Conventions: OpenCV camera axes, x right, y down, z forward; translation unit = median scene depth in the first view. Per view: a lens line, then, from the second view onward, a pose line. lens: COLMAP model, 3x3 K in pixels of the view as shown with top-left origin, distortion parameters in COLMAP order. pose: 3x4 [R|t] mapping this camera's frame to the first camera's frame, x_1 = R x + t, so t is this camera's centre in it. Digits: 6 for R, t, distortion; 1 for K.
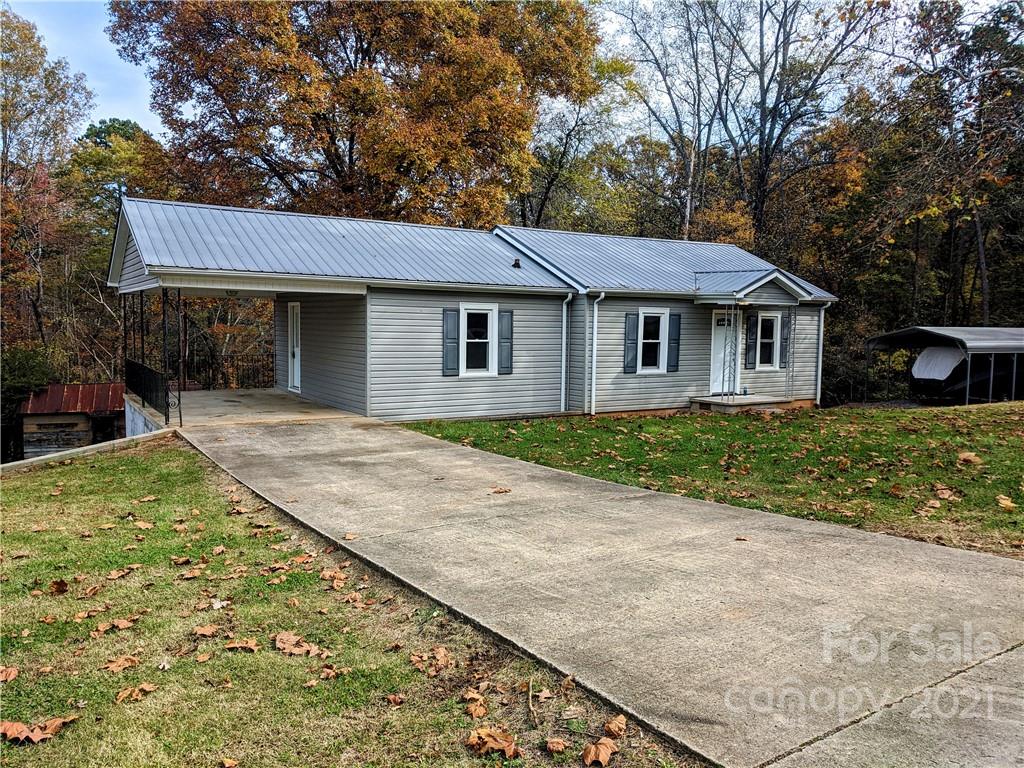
lens RADIAL K [[772.6, 0, 513.4], [0, 772.6, 387.1], [0, 0, 1]] dist [0.013682, -0.028333]
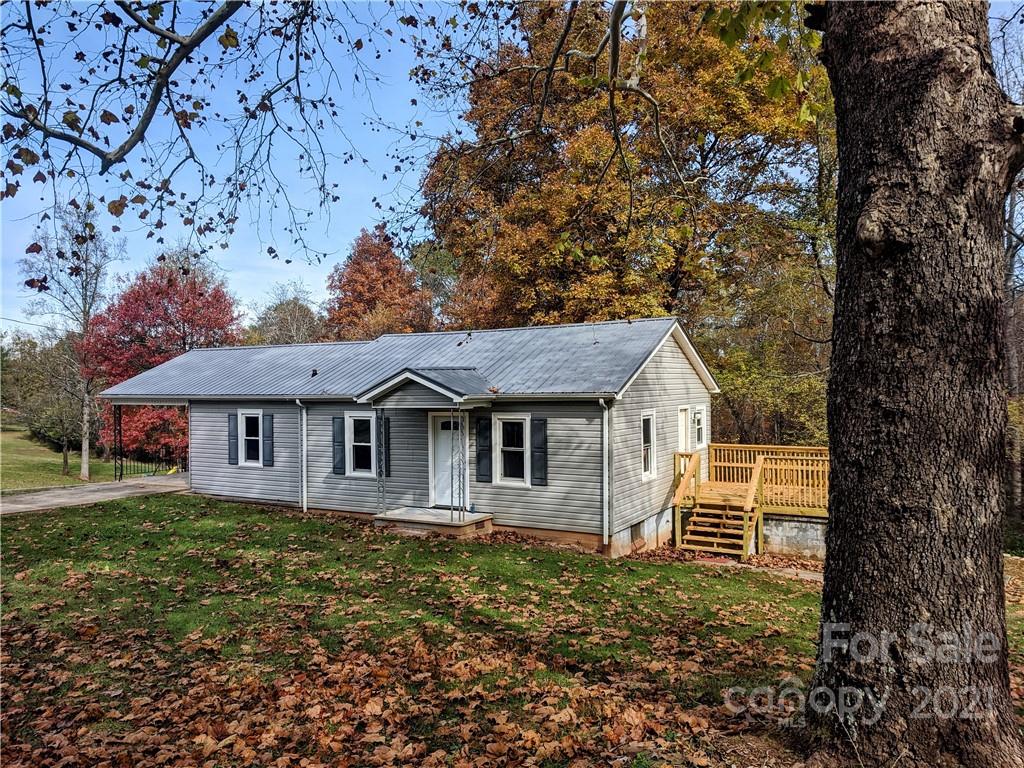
lens RADIAL K [[772.6, 0, 513.6], [0, 772.6, 383.9], [0, 0, 1]] dist [0.013682, -0.028333]
pose [[0.467742, -0.031662, -0.883298, 1.219589], [-0.067425, 0.995168, -0.071377, -0.082438], [0.881289, 0.092942, 0.463347, 0.732060]]
